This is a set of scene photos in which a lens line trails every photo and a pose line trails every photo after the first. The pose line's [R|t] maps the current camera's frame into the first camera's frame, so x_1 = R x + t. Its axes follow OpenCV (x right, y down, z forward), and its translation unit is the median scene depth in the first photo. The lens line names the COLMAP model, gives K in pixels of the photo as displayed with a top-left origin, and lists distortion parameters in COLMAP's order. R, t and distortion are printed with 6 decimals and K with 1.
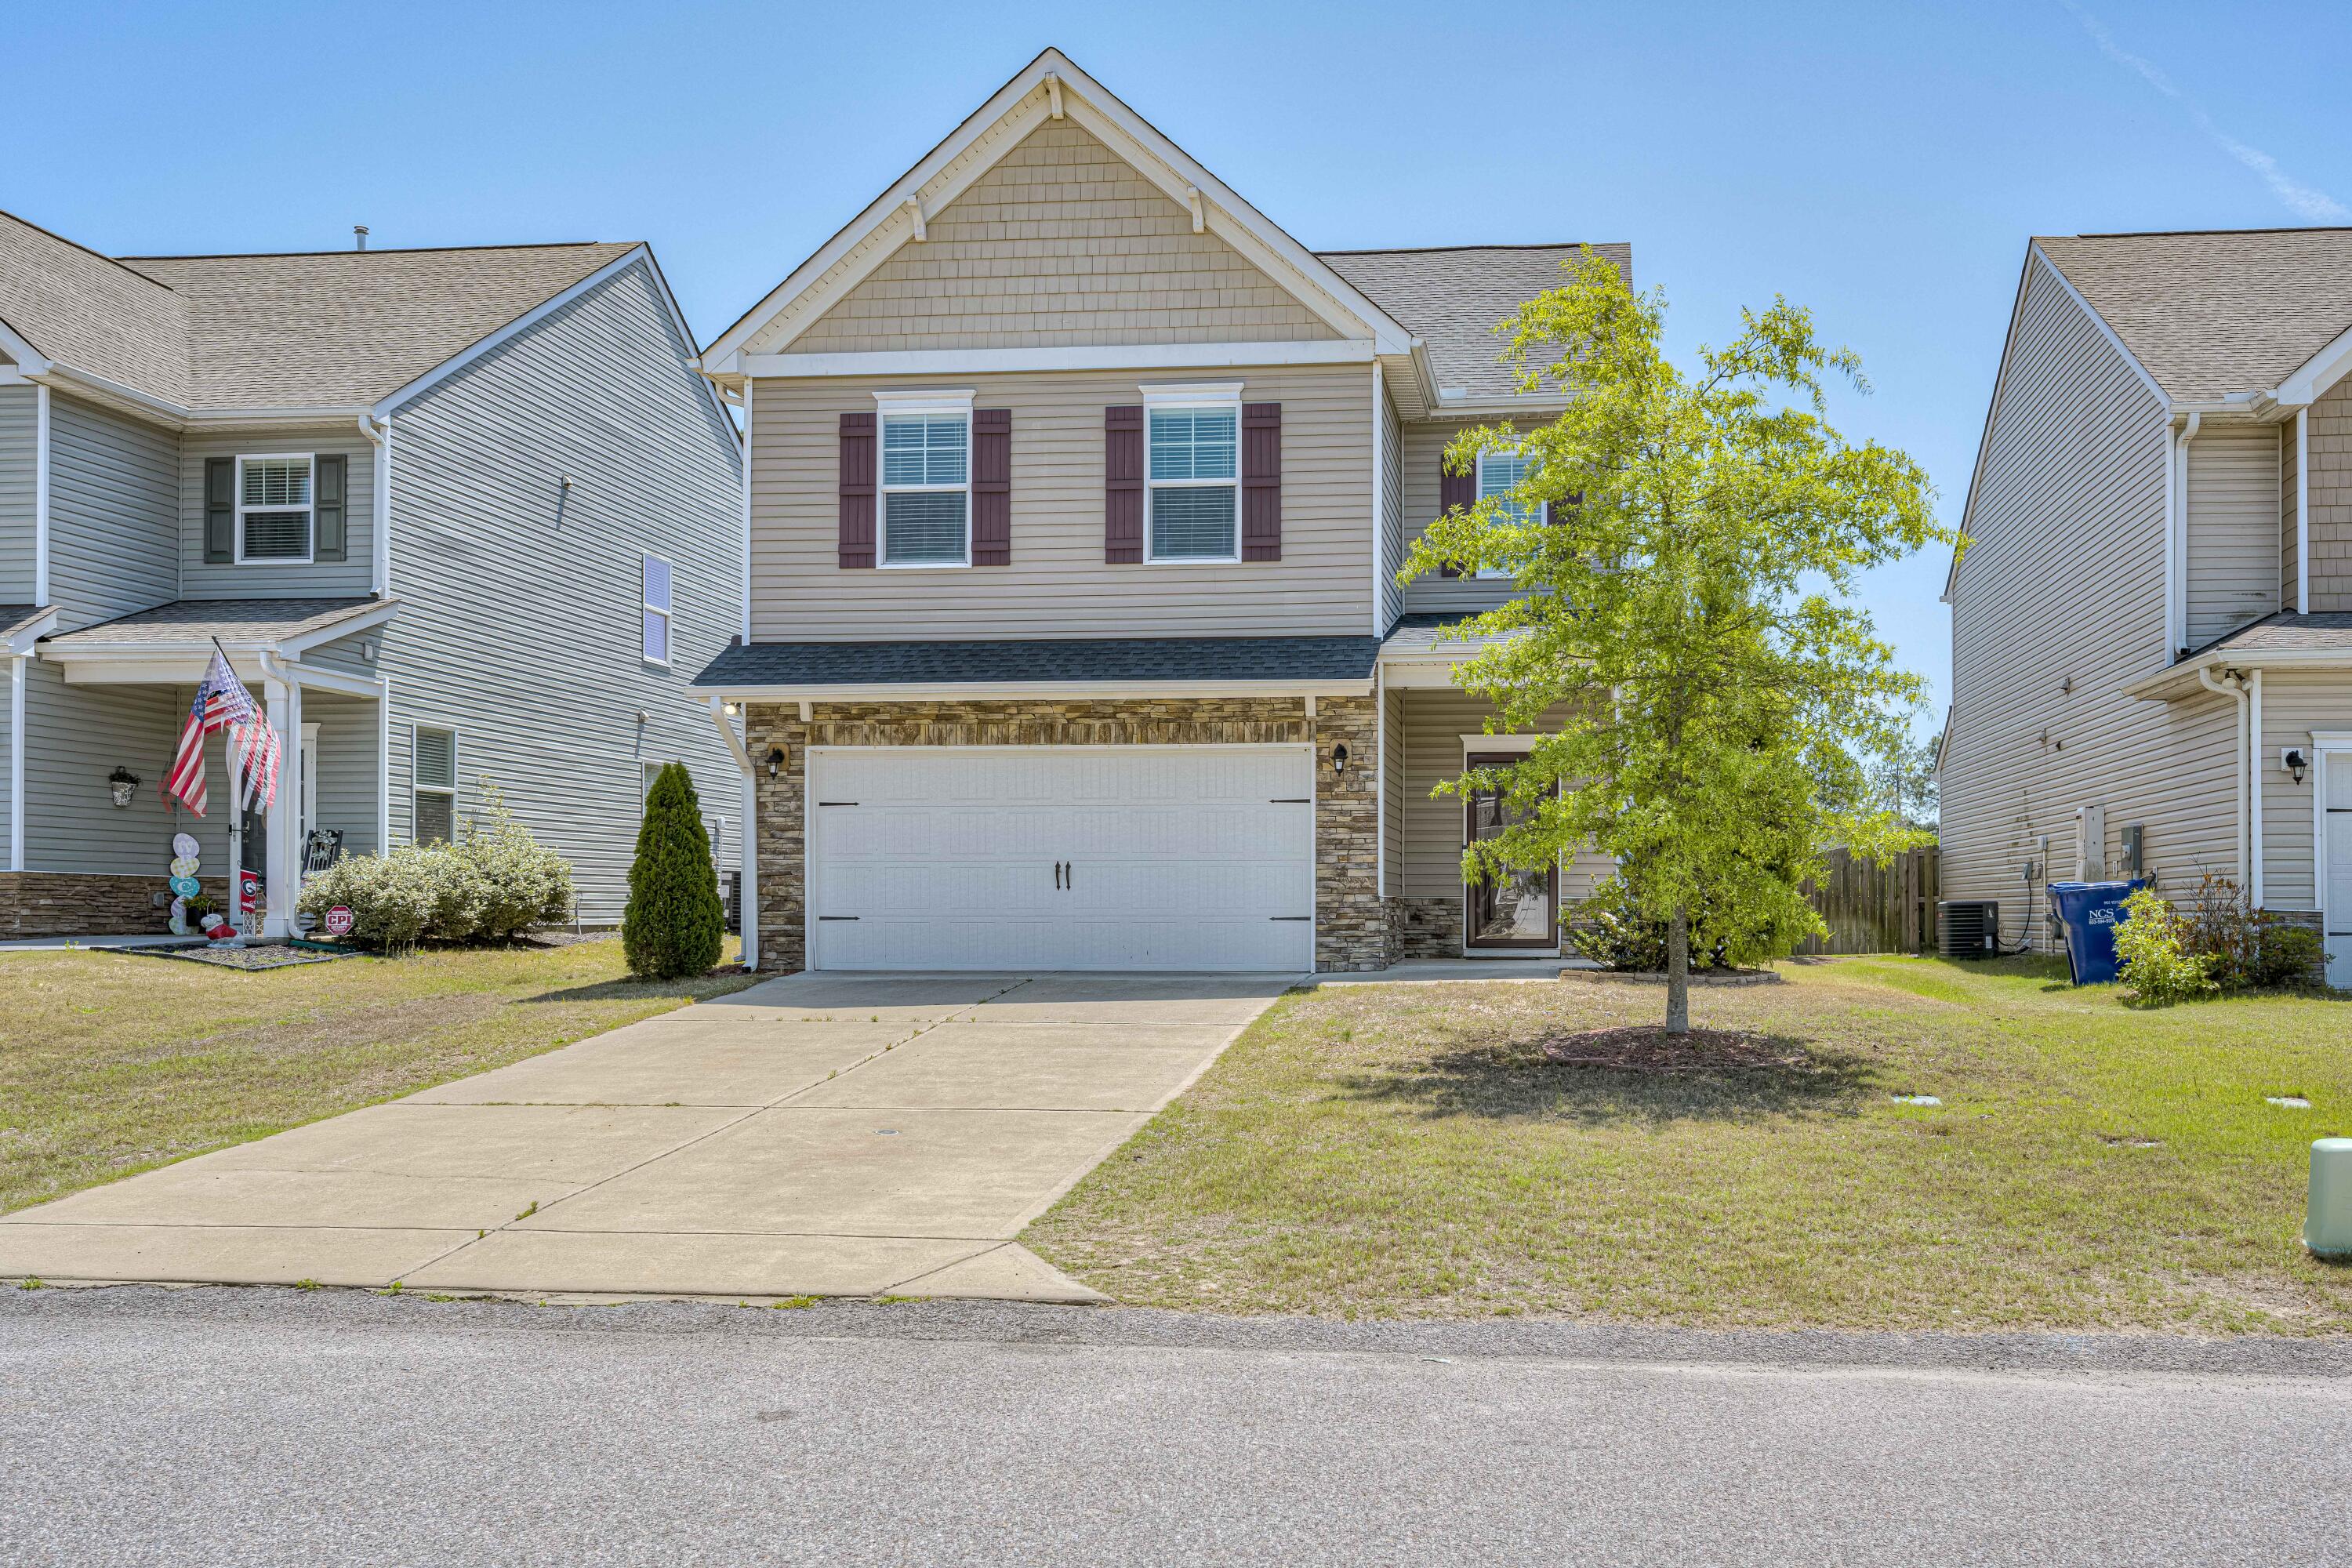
lens RADIAL K [[2880.0, 0, 1180.7], [0, 2880.0, 787.3], [0, 0, 1]] dist [-0.024056, 0.000000]
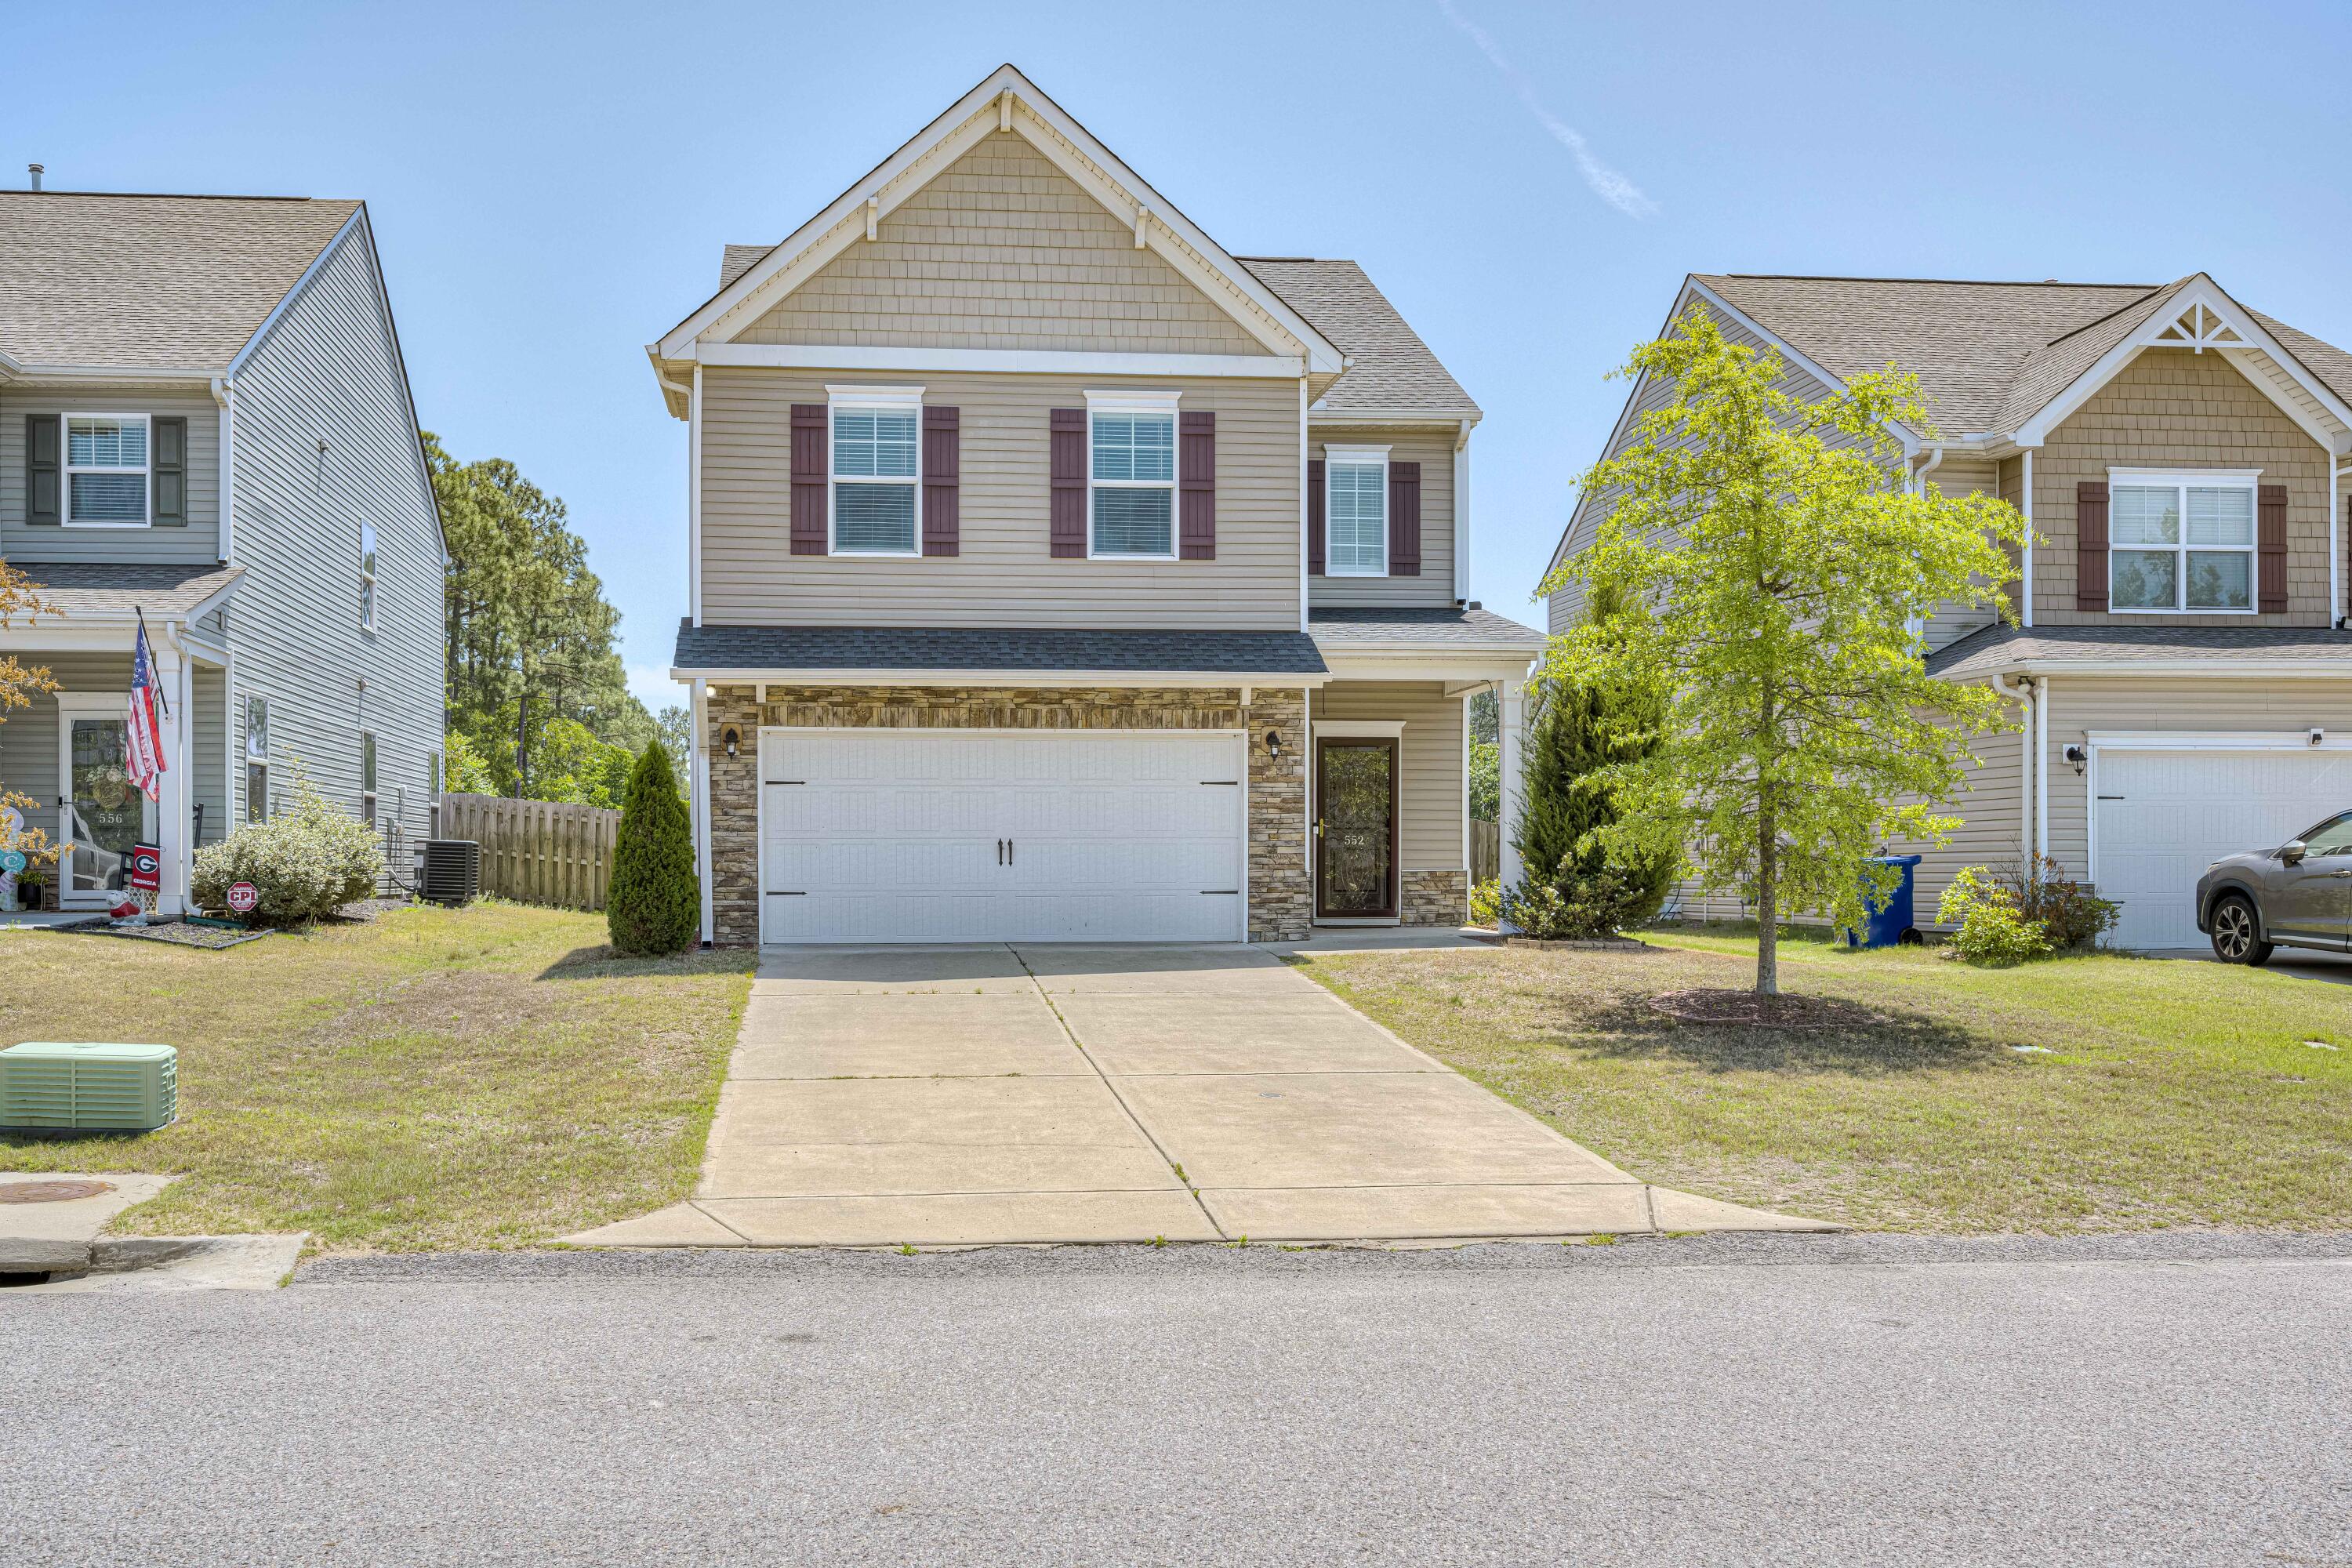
lens RADIAL K [[2880.0, 0, 1177.8], [0, 2880.0, 796.7], [0, 0, 1]] dist [-0.024056, 0.000000]
pose [[0.963328, 0.004850, 0.268282, -0.263309], [-0.009711, 0.999812, 0.016797, -0.007996], [-0.268151, -0.018786, 0.963194, -0.032941]]
